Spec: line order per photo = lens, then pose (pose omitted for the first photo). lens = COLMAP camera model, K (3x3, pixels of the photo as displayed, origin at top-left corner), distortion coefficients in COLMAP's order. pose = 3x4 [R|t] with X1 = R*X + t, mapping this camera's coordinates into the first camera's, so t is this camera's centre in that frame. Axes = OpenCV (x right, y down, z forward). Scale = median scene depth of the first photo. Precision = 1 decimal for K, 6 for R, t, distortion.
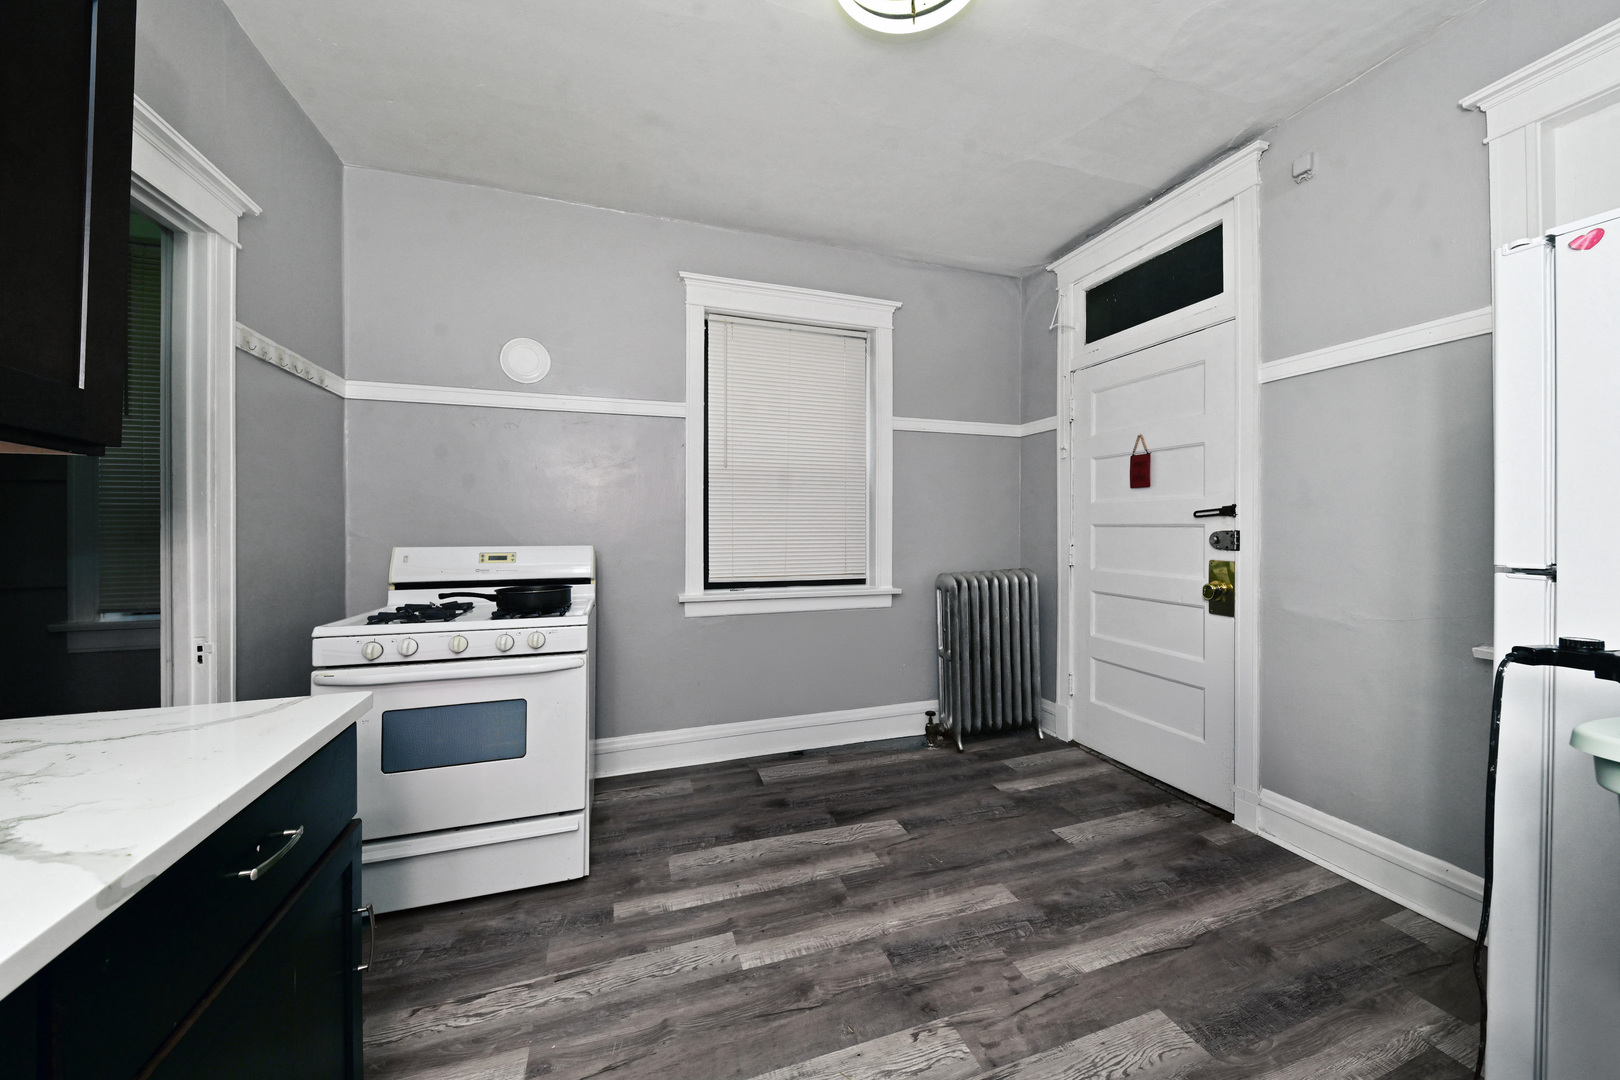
lens RADIAL K [[571.8, 0, 810.7], [0, 571.8, 525.9], [0, 0, 1]] dist [-0.000237, -0.000036]
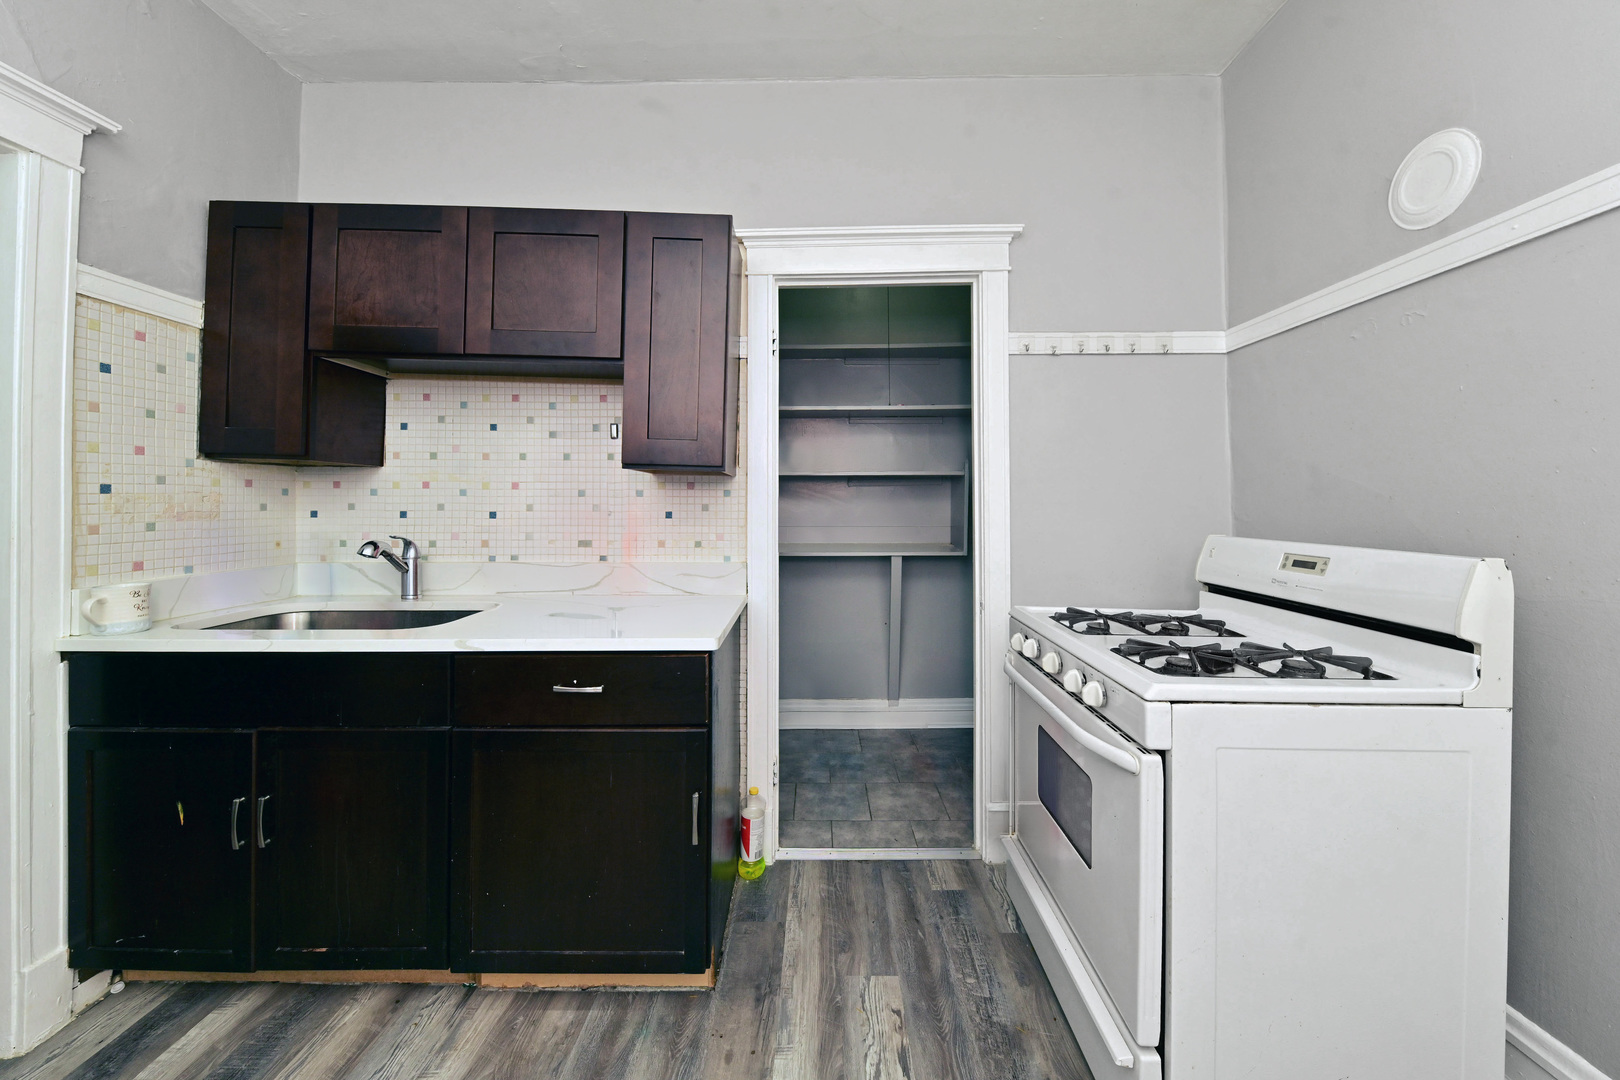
lens RADIAL K [[571.8, 0, 820.7], [0, 571.8, 503.0], [0, 0, 1]] dist [-0.000237, -0.000036]
pose [[-0.325167, -0.009154, -0.945612, 0.225352], [-0.012304, 0.999909, -0.005449, 0.004298], [0.945576, 0.009863, -0.325251, 1.014347]]
